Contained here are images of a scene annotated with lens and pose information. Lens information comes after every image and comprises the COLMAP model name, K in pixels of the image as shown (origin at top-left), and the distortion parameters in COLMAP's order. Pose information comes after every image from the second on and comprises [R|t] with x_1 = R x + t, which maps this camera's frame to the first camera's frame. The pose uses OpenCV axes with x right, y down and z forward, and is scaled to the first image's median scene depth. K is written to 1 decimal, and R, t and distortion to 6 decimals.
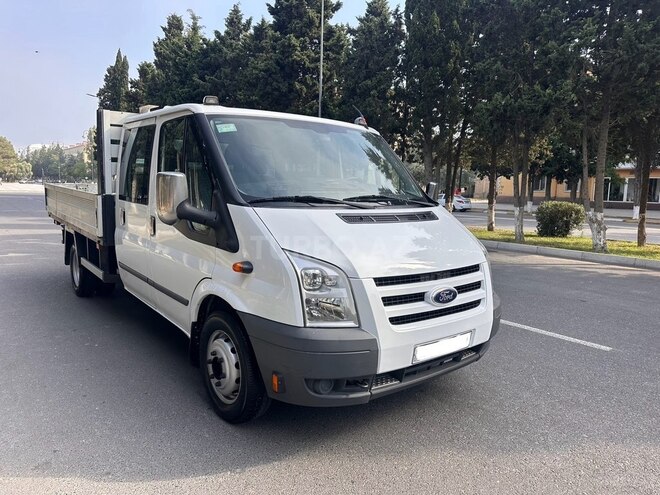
lens RADIAL K [[467.8, 0, 326.9], [0, 467.8, 247.1], [0, 0, 1]] dist [0.031603, -0.045749]
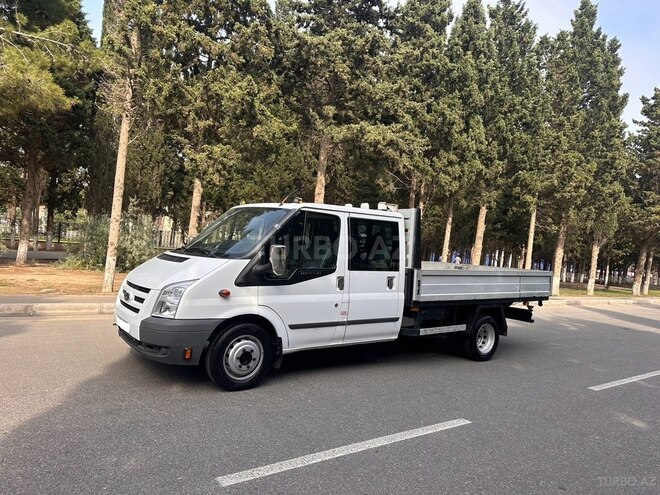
lens RADIAL K [[467.8, 0, 328.9], [0, 467.8, 249.4], [0, 0, 1]] dist [0.031603, -0.045749]
pose [[-0.024917, -0.016868, -0.999547, 1.197915], [-0.210031, 0.977630, -0.011262, -0.127104], [0.977377, 0.209656, -0.027902, 1.031161]]
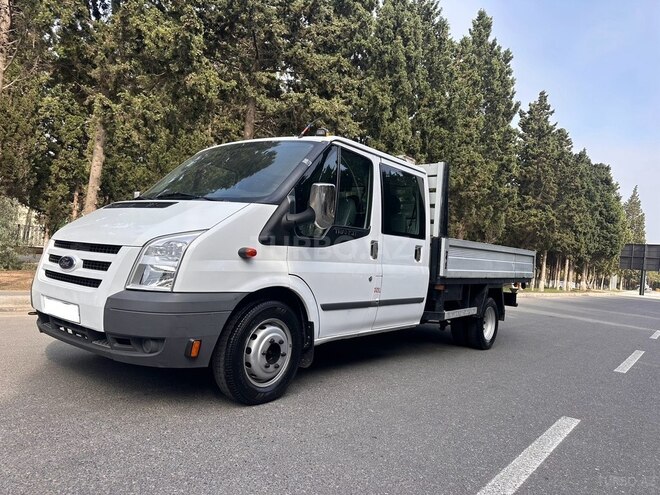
lens RADIAL K [[467.8, 0, 331.2], [0, 467.8, 249.4], [0, 0, 1]] dist [0.031603, -0.045749]
pose [[0.235950, -0.028501, -0.971347, 0.859282], [-0.201931, 0.976313, -0.077698, 0.019085], [0.950553, 0.214478, 0.224605, 0.774314]]
